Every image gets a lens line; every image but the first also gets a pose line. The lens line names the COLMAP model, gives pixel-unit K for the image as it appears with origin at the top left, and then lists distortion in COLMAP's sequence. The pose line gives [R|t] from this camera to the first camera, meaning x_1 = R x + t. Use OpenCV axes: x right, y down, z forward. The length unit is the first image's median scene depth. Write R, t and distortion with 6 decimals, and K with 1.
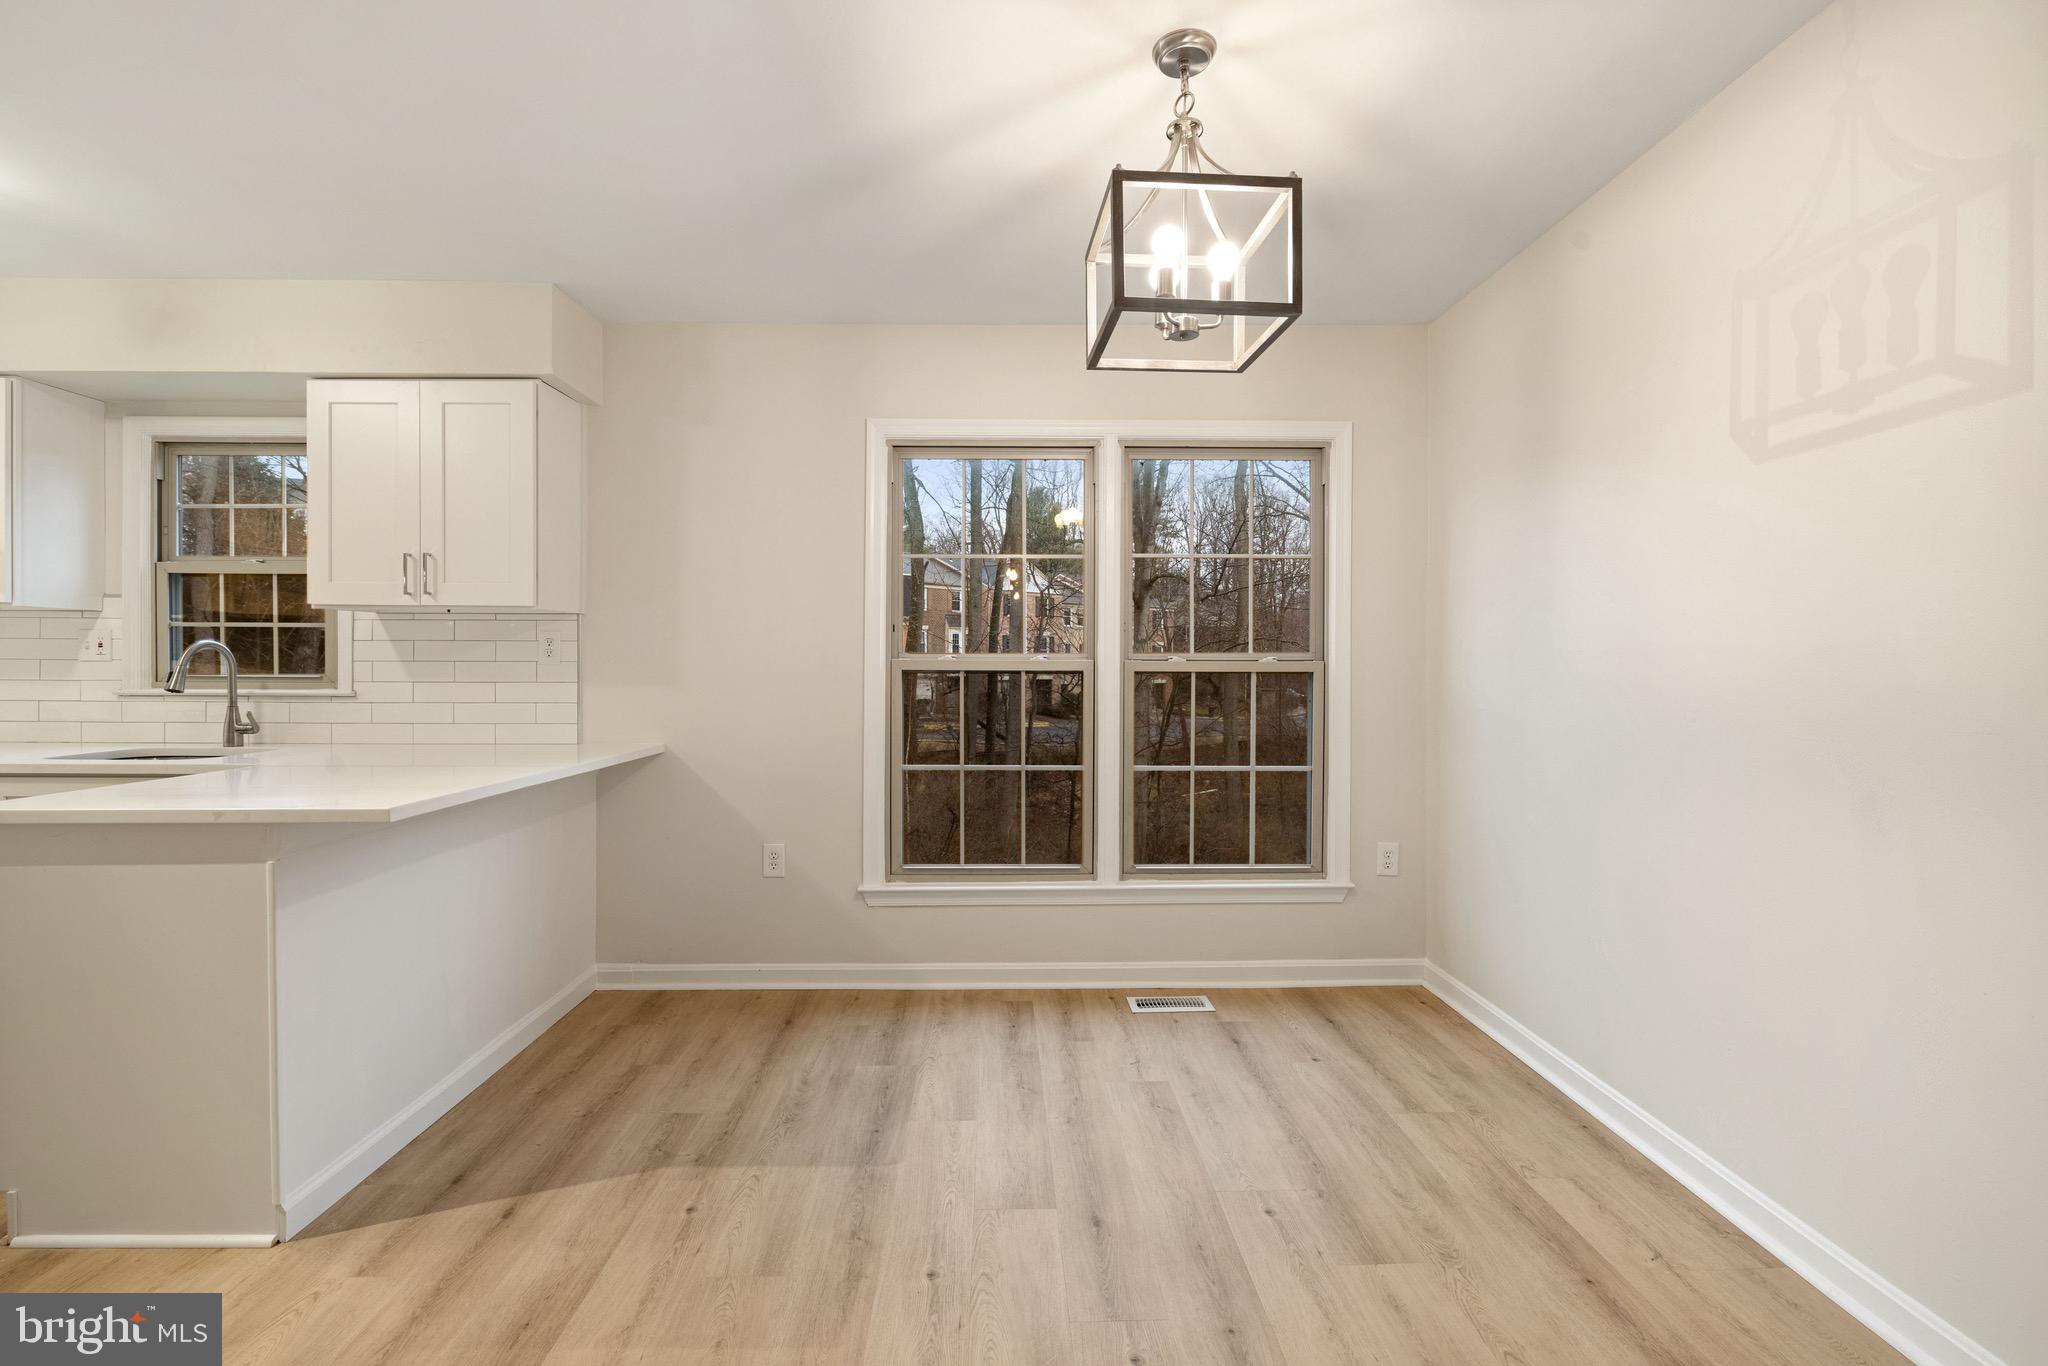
lens RADIAL K [[898.8, 0, 1025.7], [0, 898.8, 668.6], [0, 0, 1]] dist [-0.008242, 0.000379]
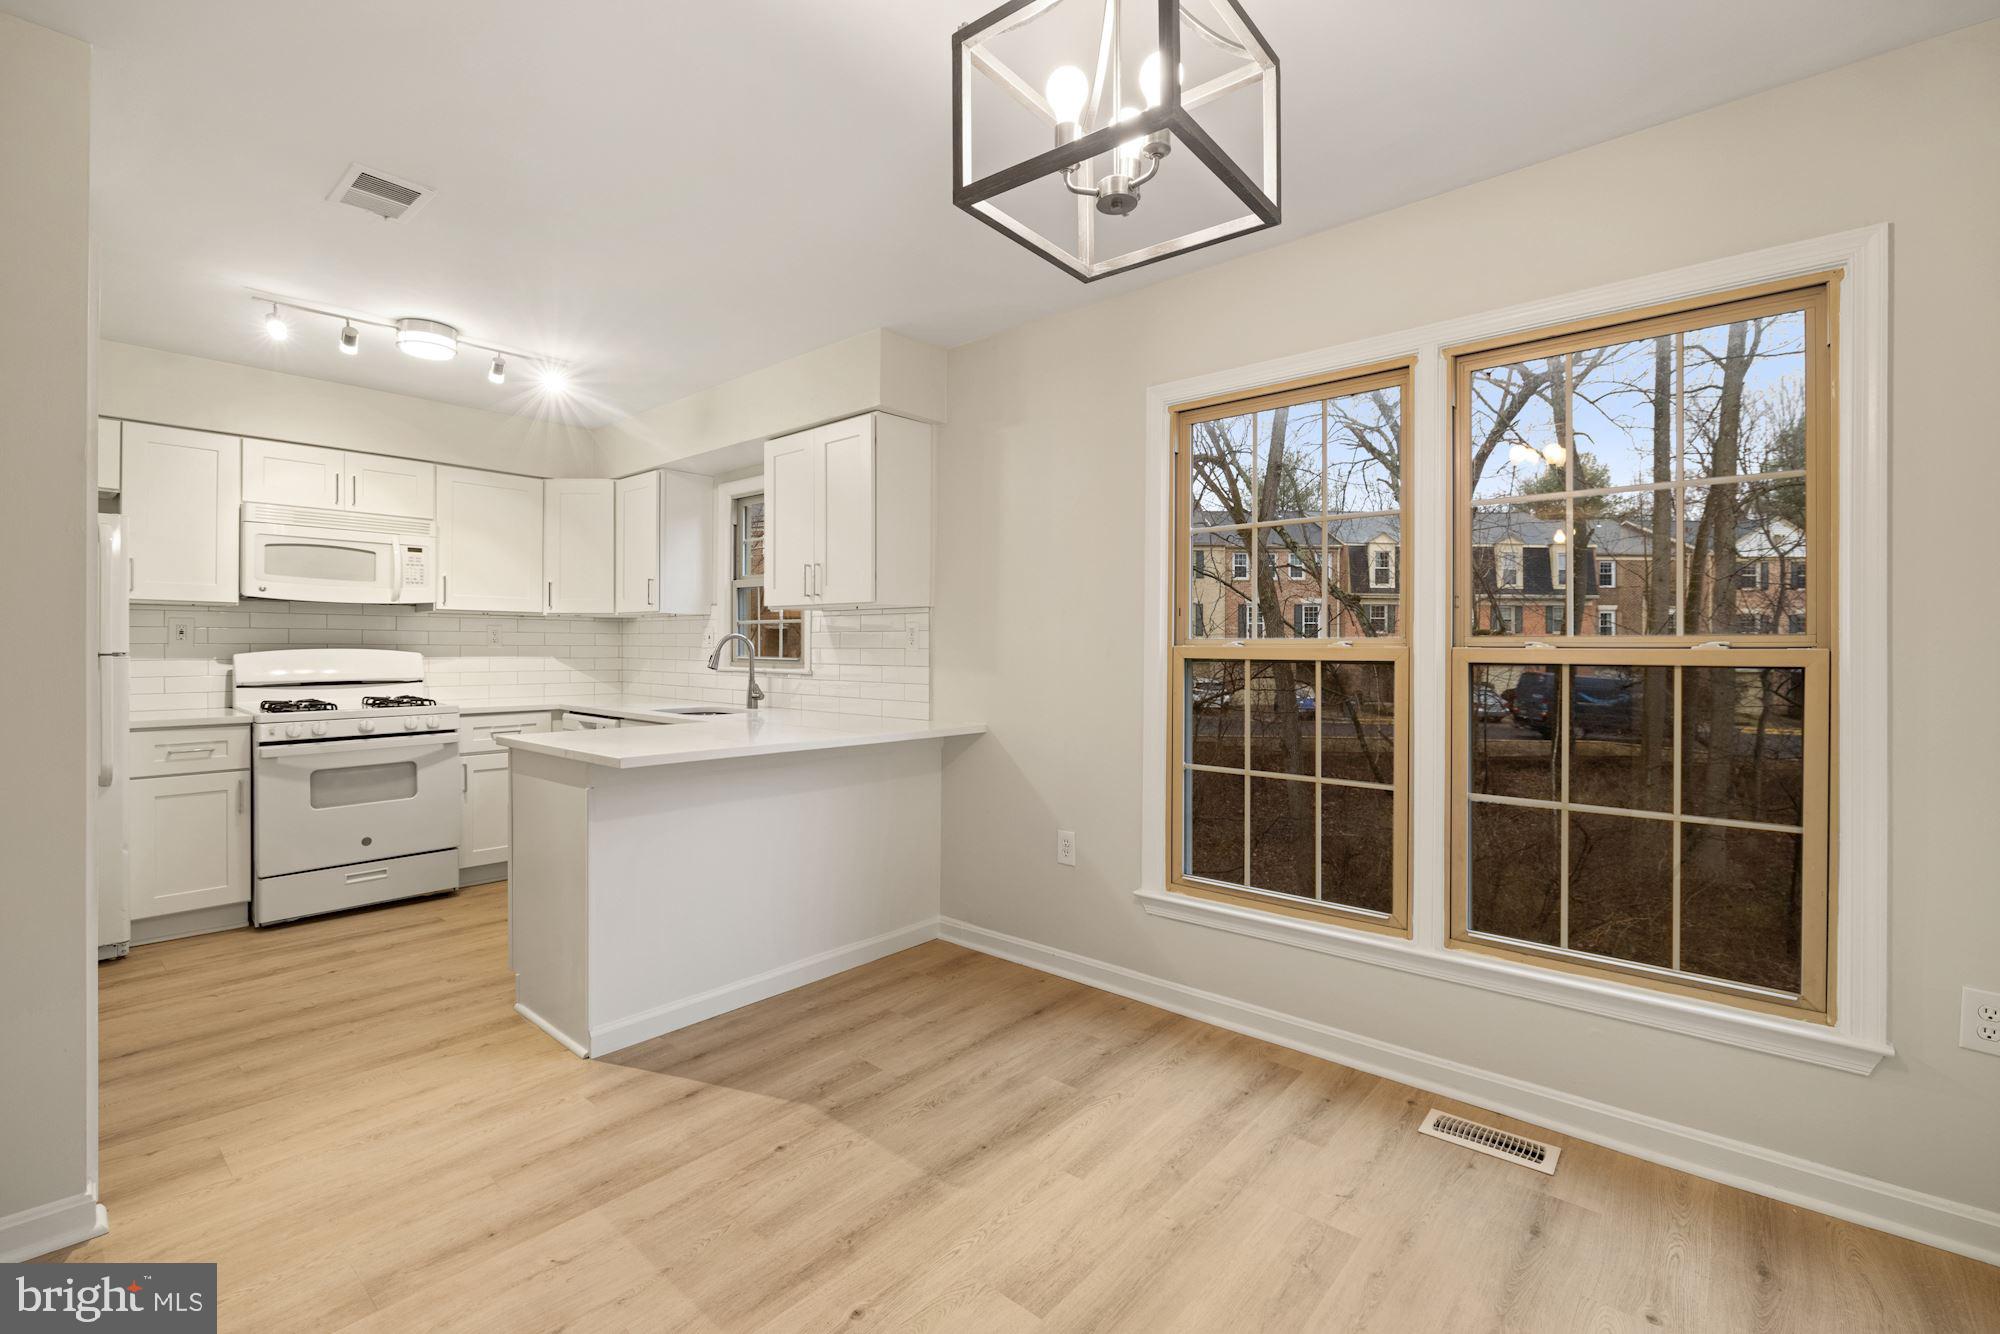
lens RADIAL K [[878.6, 0, 996.6], [0, 878.6, 646.8], [0, 0, 1]] dist [-0.007988, 0.000952]
pose [[0.736535, -0.000597, -0.676399, 0.329163], [-0.006751, 0.999943, -0.008234, -0.001217], [0.676366, 0.010631, 0.736489, 0.230429]]
